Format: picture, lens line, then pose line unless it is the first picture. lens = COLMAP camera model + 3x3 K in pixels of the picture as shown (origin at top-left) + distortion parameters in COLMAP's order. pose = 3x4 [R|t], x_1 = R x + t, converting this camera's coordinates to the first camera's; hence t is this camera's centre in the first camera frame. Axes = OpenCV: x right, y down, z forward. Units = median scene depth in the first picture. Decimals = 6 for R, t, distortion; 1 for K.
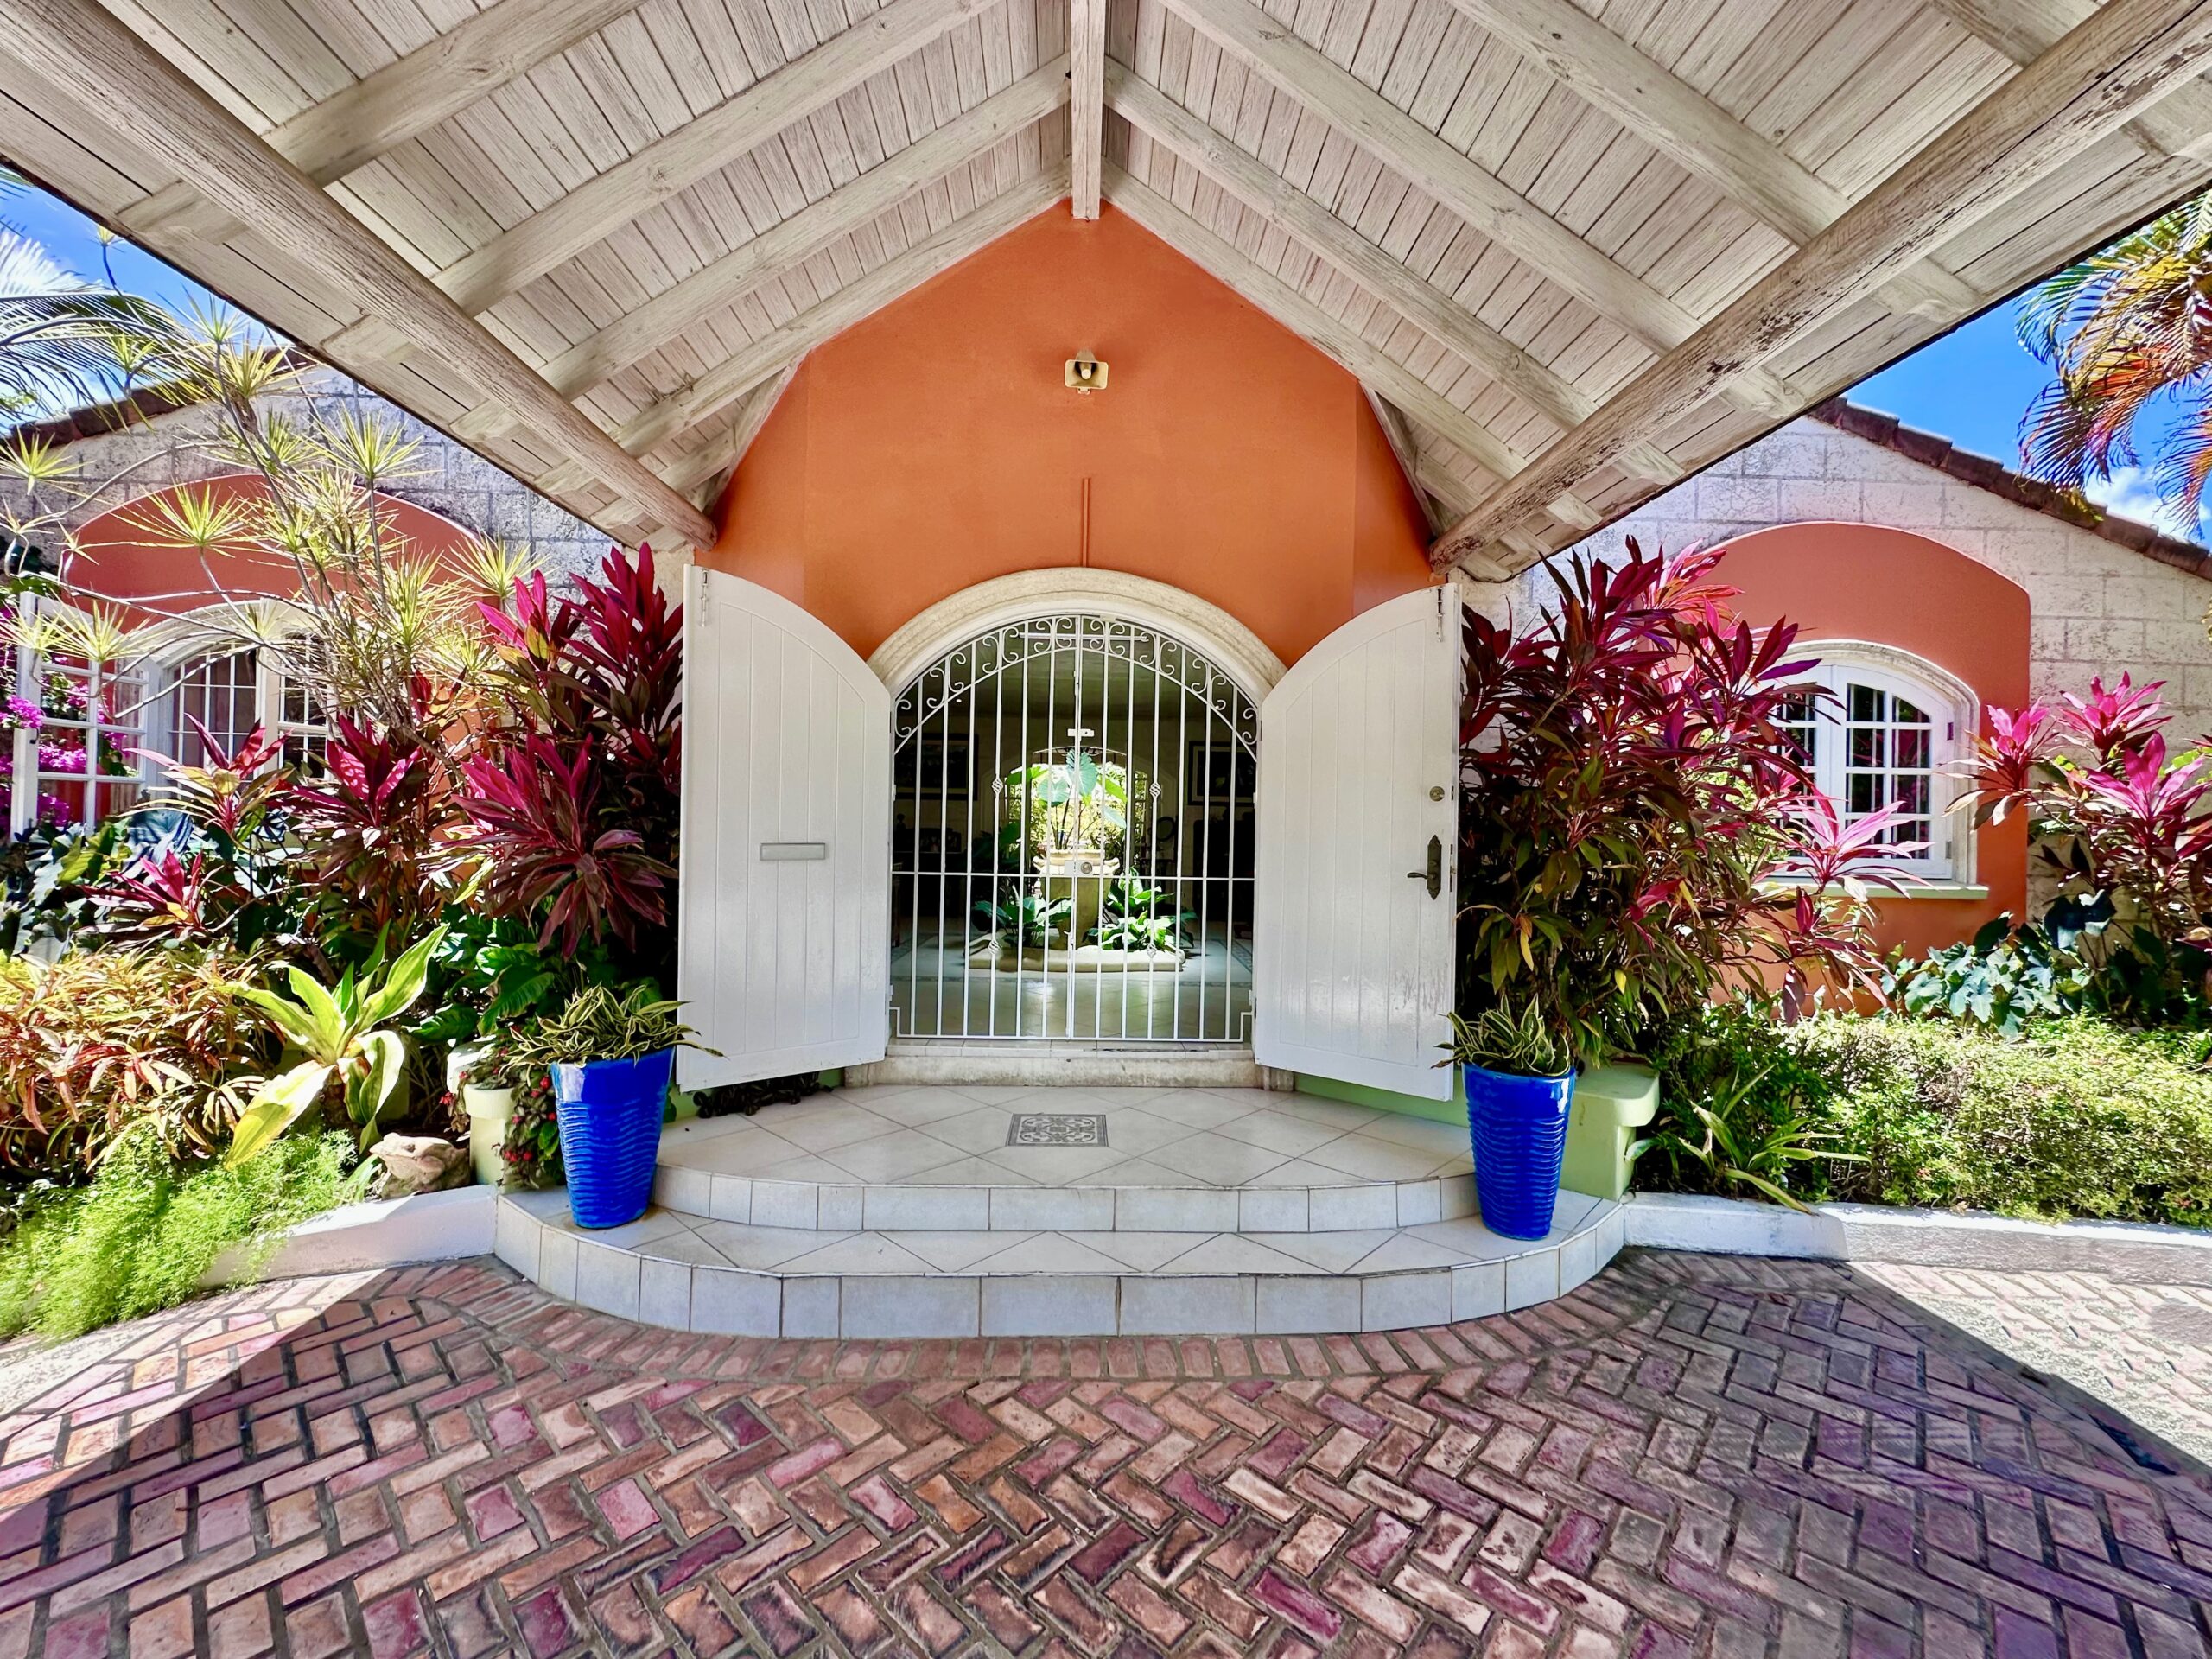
lens RADIAL K [[884.1, 0, 1103.4], [0, 884.1, 828.9], [0, 0, 1]] dist [-0.004837, 0.000268]
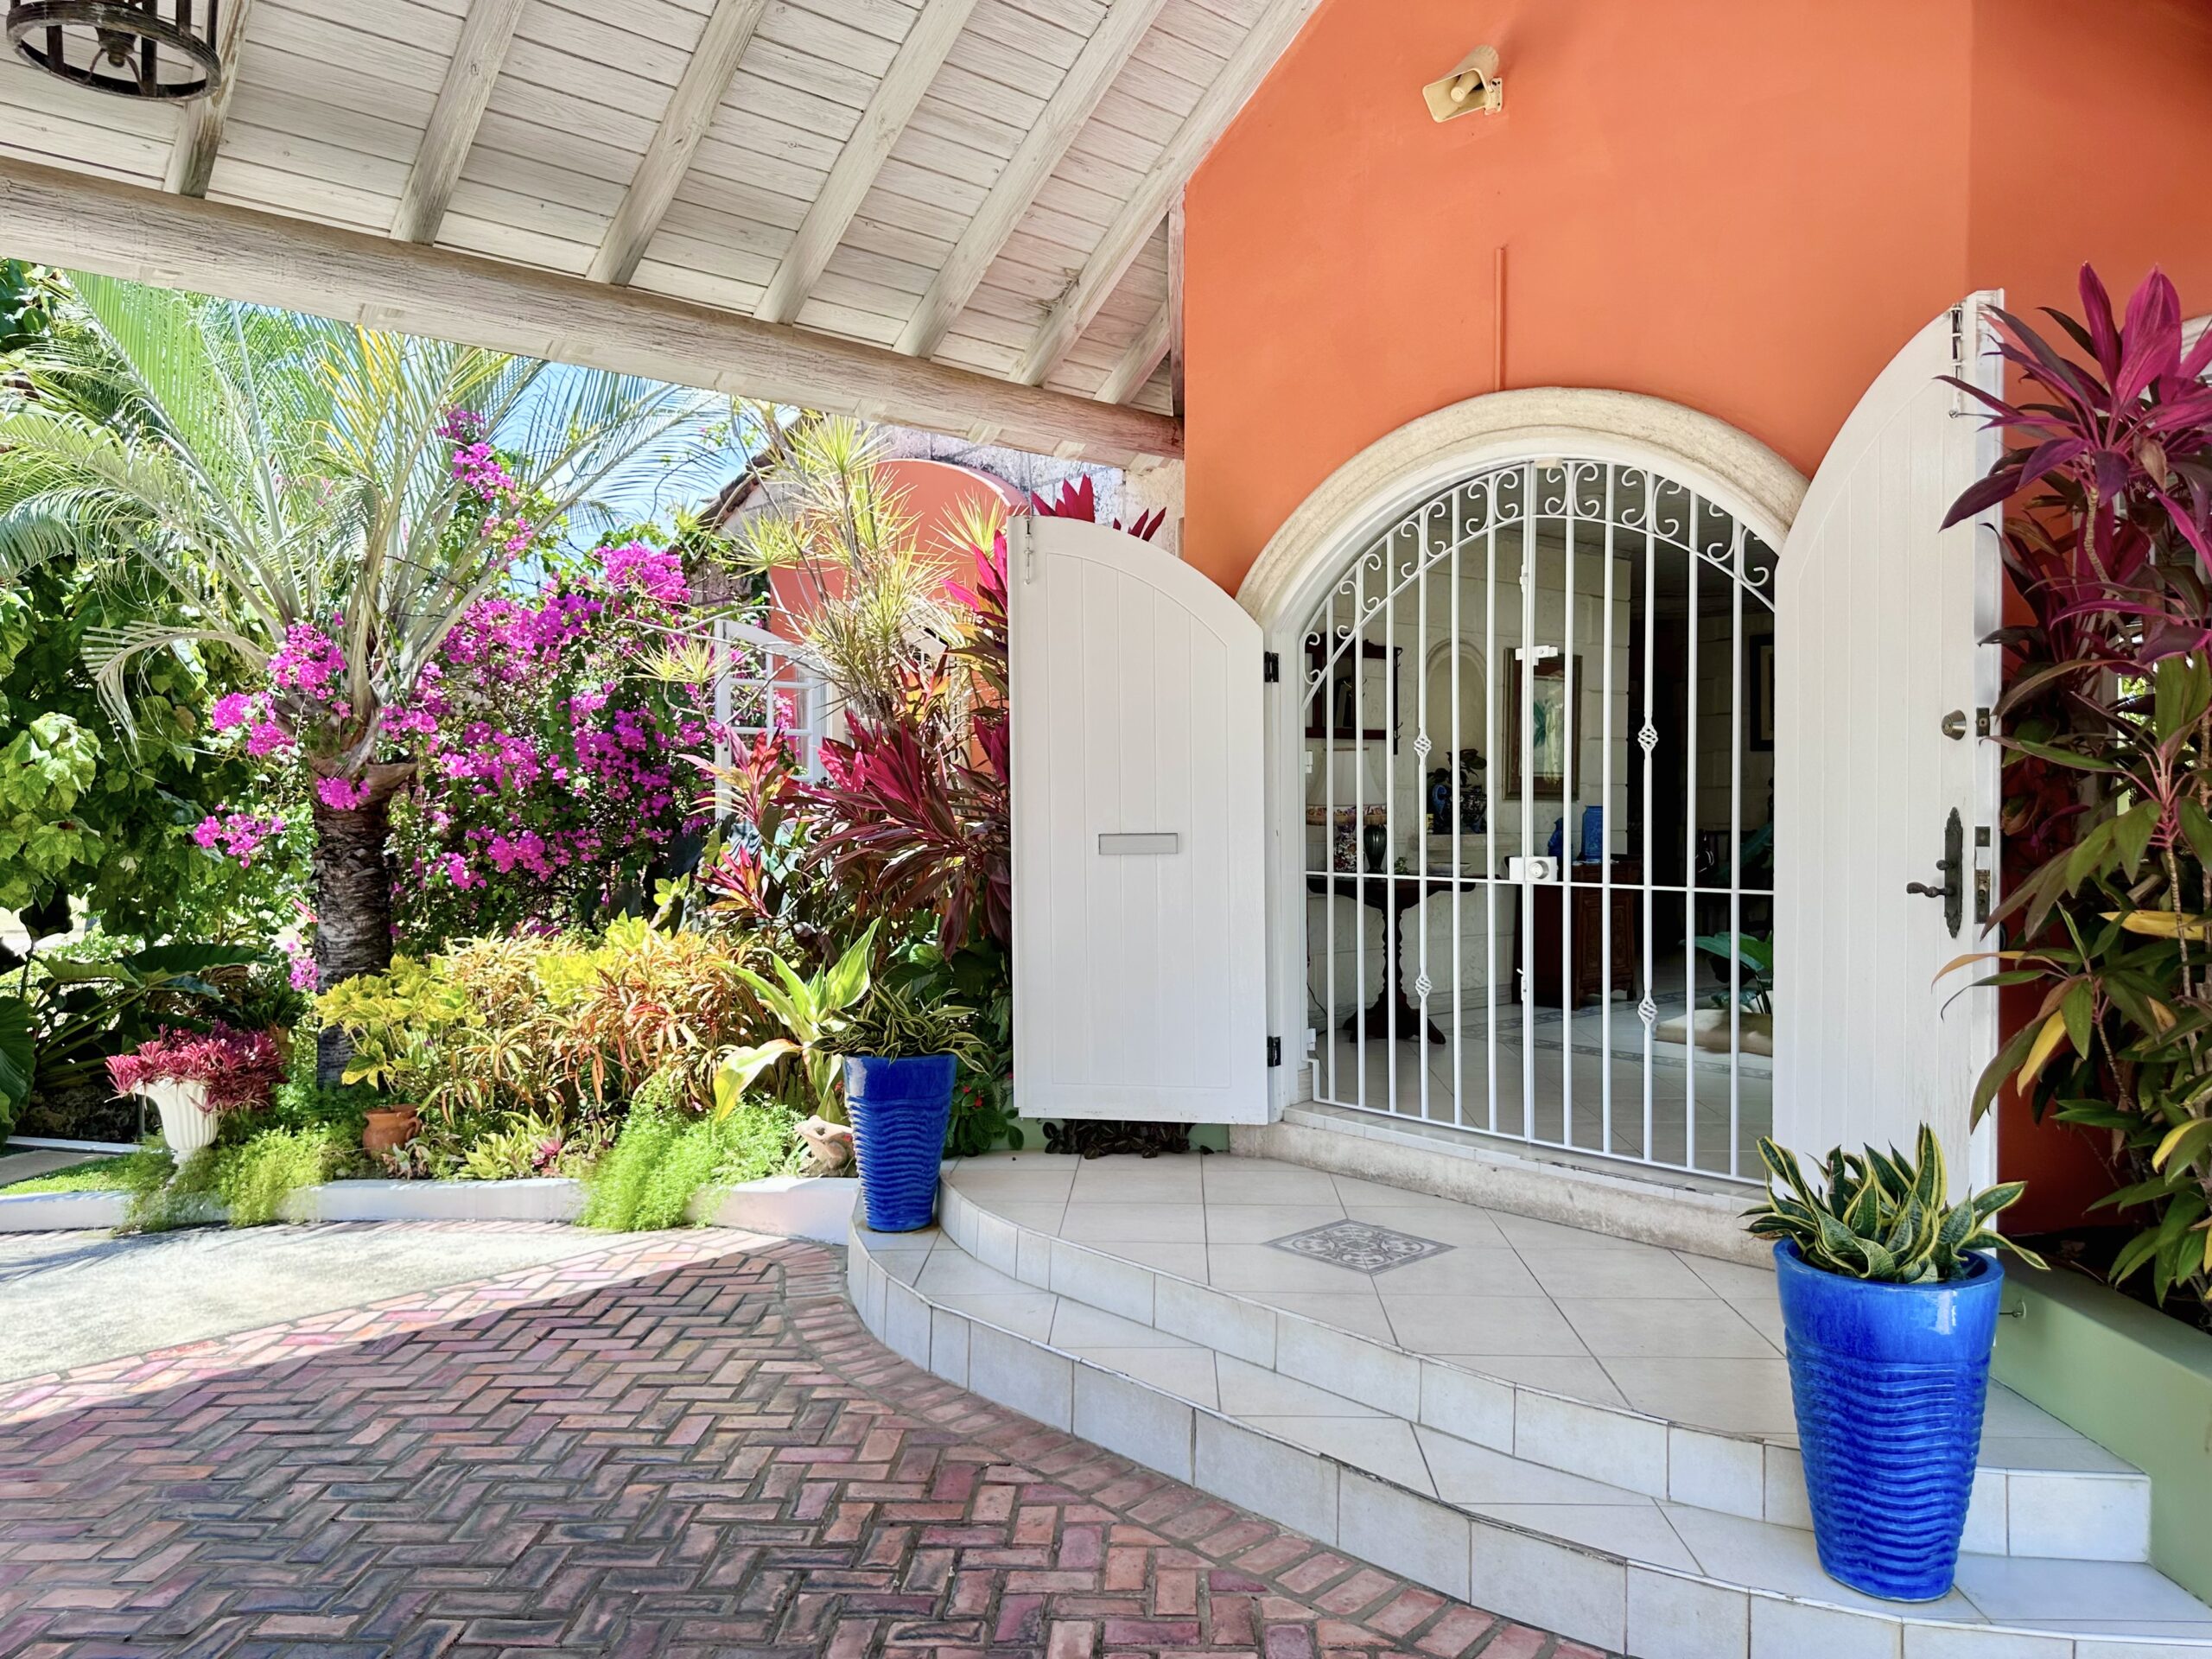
lens RADIAL K [[1552.6, 0, 1111.3], [0, 1552.6, 826.2], [0, 0, 1]] dist [0.041098, -0.013053]
pose [[0.657721, -0.008927, -0.753209, 0.842830], [0.021686, 0.999740, 0.007088, -0.000224], [0.752950, -0.020996, 0.657743, 0.068809]]
